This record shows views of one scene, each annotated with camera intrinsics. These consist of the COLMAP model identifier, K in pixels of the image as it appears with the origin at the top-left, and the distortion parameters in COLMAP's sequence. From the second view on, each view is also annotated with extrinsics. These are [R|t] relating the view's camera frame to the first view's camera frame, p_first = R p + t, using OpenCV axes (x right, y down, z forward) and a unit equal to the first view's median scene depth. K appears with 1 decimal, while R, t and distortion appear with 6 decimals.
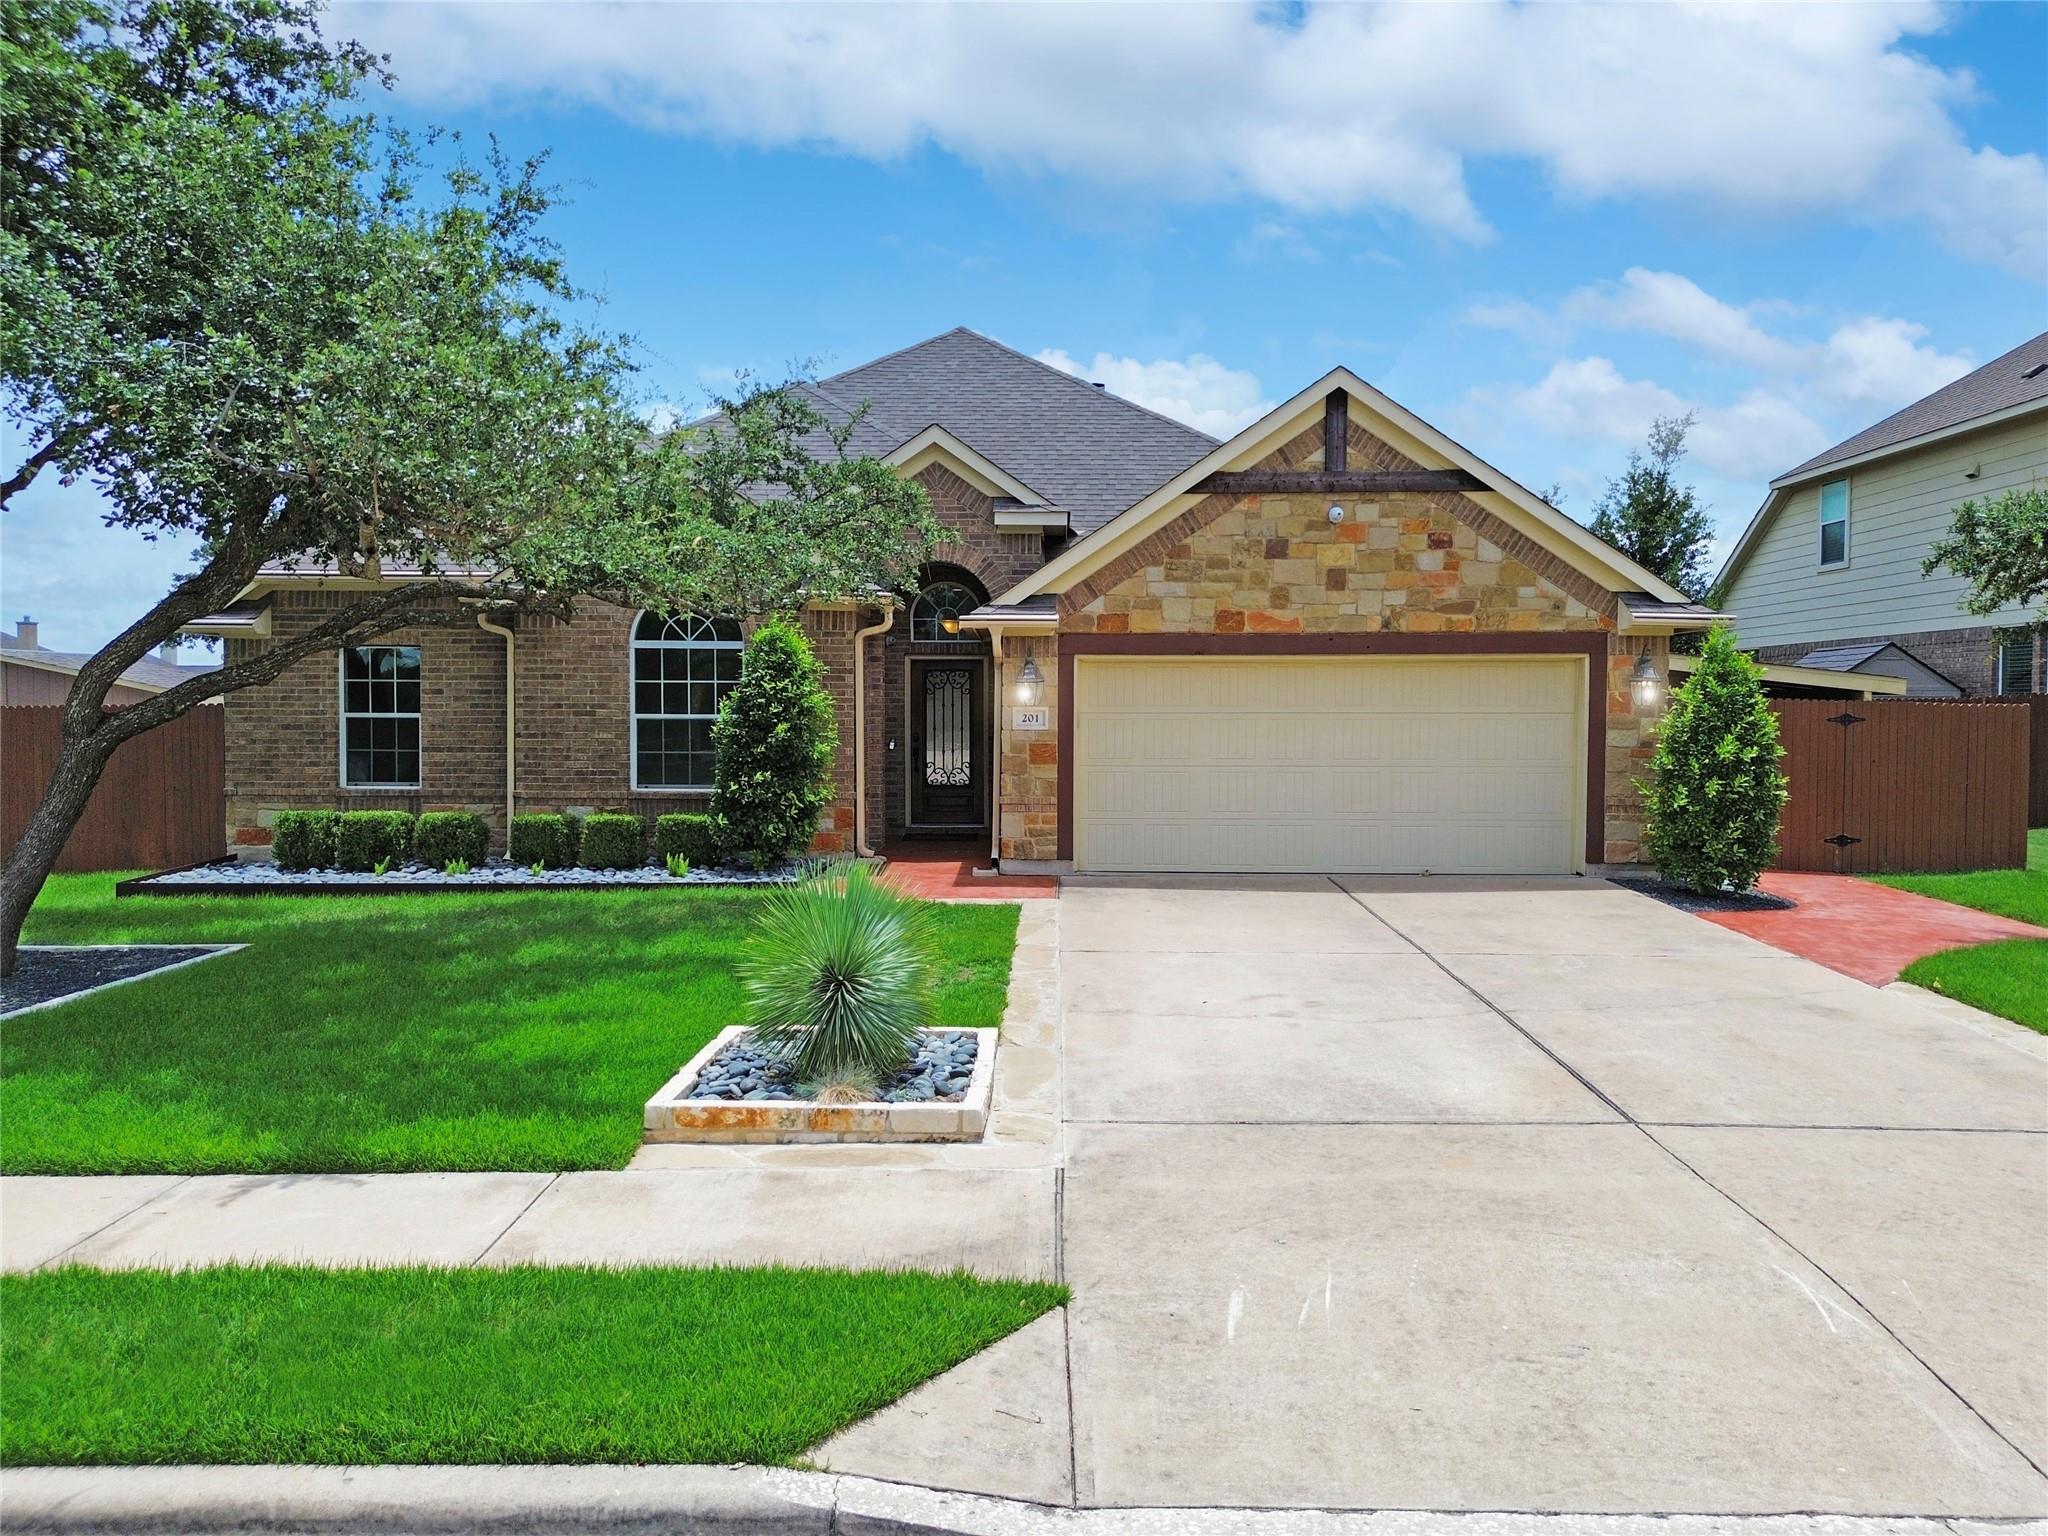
lens RADIAL K [[2029.8, 0, 1024.0], [0, 2029.8, 768.0], [0, 0, 1]] dist [0.001605, -0.008764]
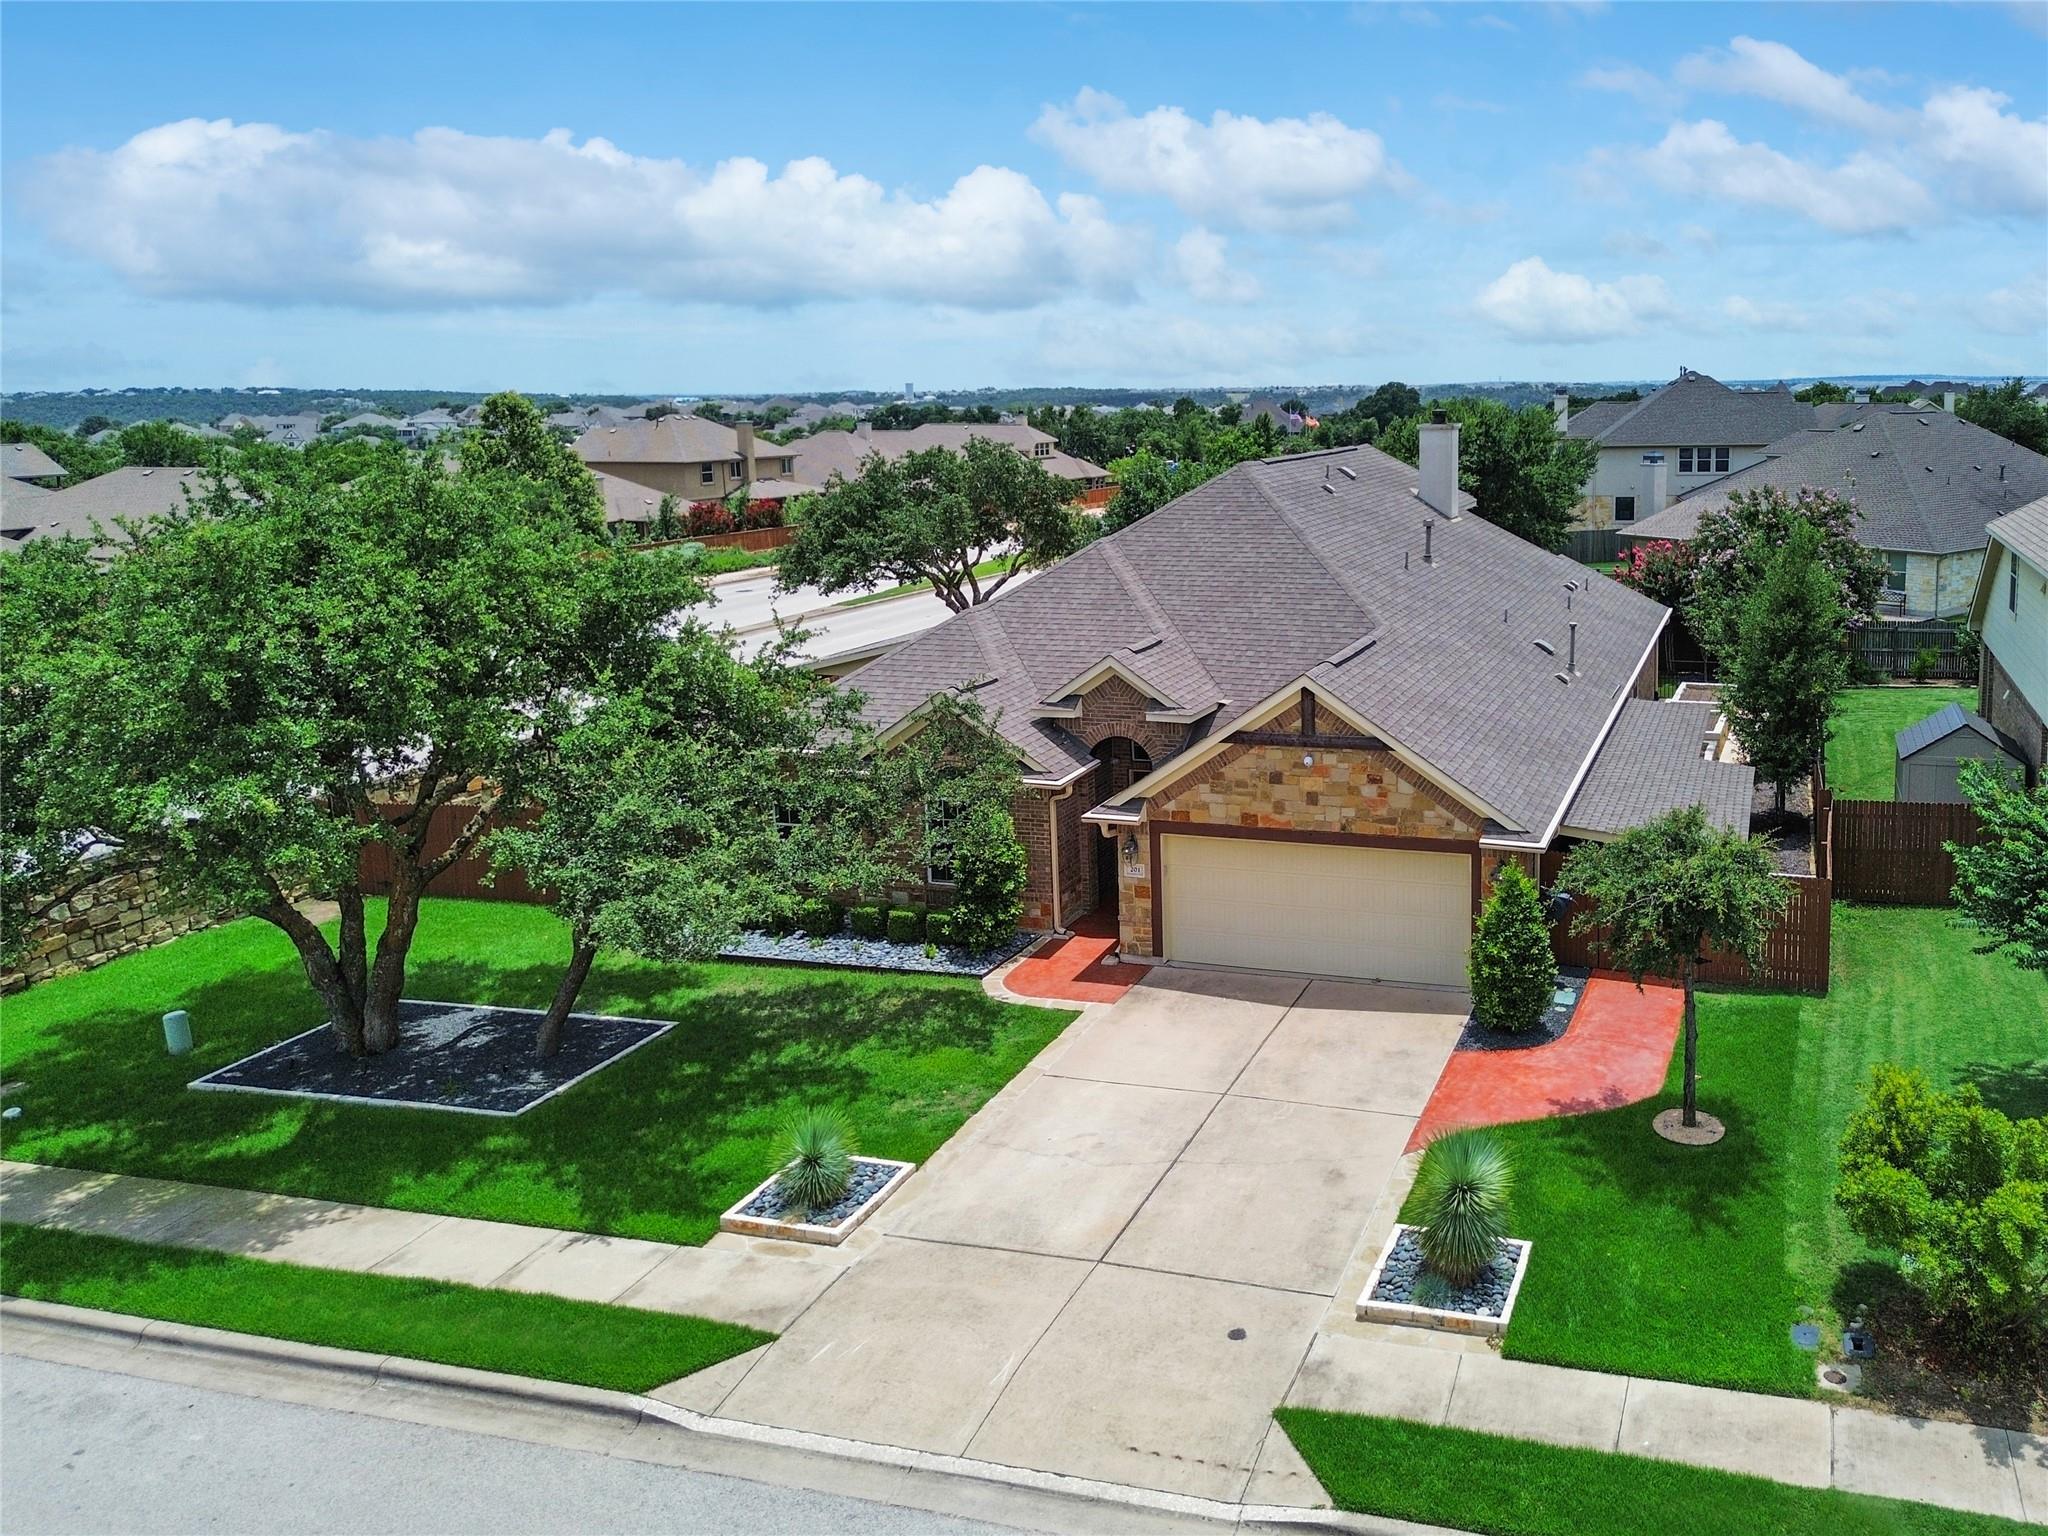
lens RADIAL K [[2029.8, 0, 1024.0], [0, 2029.8, 768.0], [0, 0, 1]] dist [0.001605, -0.008764]
pose [[0.944701, 0.029815, -0.326573, 0.458600], [0.017863, 0.989701, 0.142031, -0.346155], [0.327445, -0.140011, 0.934439, -0.548569]]
